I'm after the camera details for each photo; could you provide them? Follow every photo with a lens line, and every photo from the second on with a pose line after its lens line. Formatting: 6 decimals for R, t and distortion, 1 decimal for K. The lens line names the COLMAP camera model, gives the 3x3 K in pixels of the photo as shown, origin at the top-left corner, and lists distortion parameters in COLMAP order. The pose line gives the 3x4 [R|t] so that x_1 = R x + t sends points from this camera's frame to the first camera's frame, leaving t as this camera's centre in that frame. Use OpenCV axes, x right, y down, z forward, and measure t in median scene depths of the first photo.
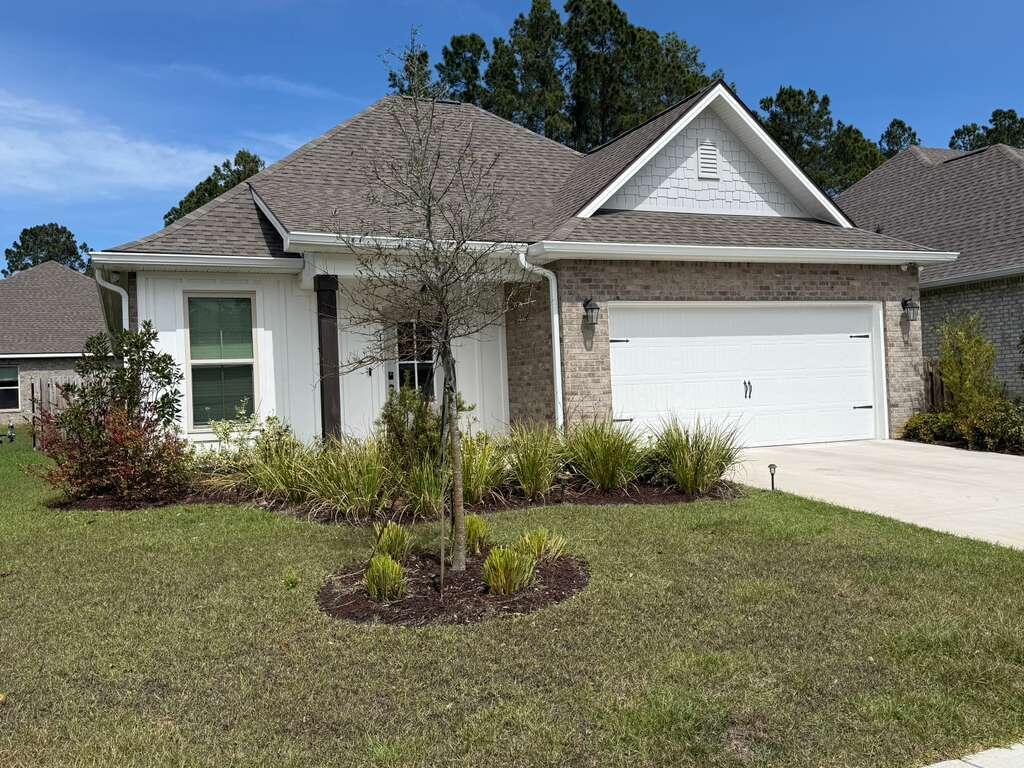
lens RADIAL K [[945.3, 0, 512.5], [0, 945.3, 388.7], [0, 0, 1]] dist [0.057313, -0.039155]
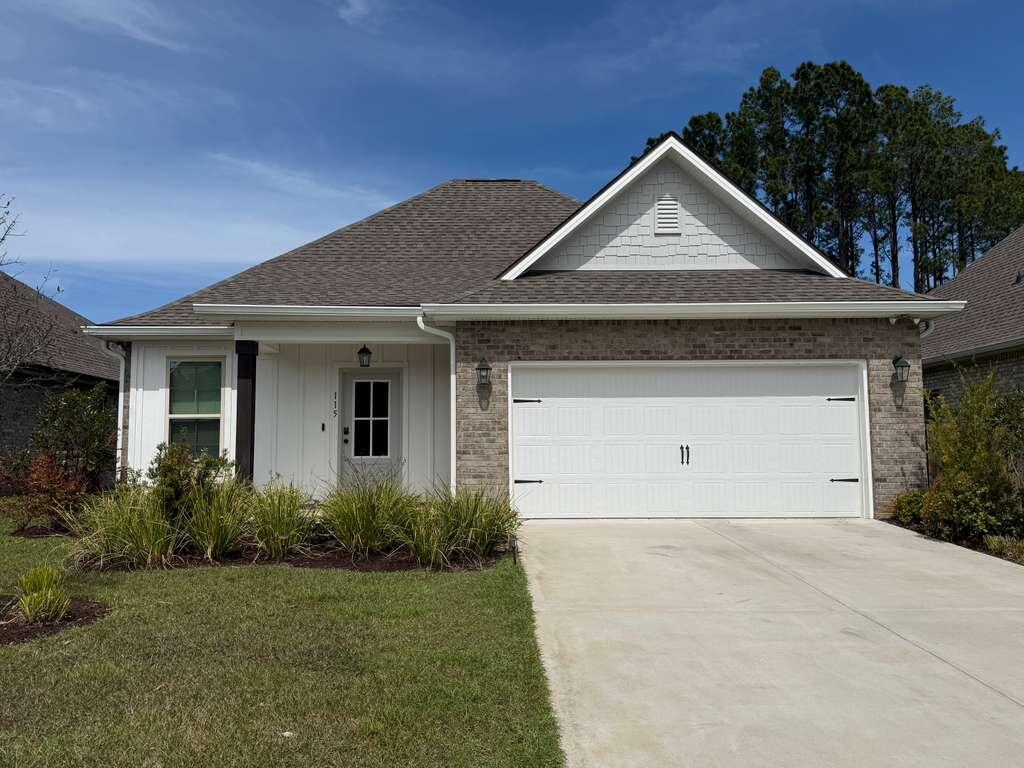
lens RADIAL K [[853.3, 0, 510.3], [0, 853.3, 380.8], [0, 0, 1]] dist [0.058518, -0.057556]
pose [[0.923561, 0.000691, -0.383451, 0.401285], [-0.027344, 0.997571, -0.064060, -0.012907], [0.382475, 0.069649, 0.921337, 0.153015]]
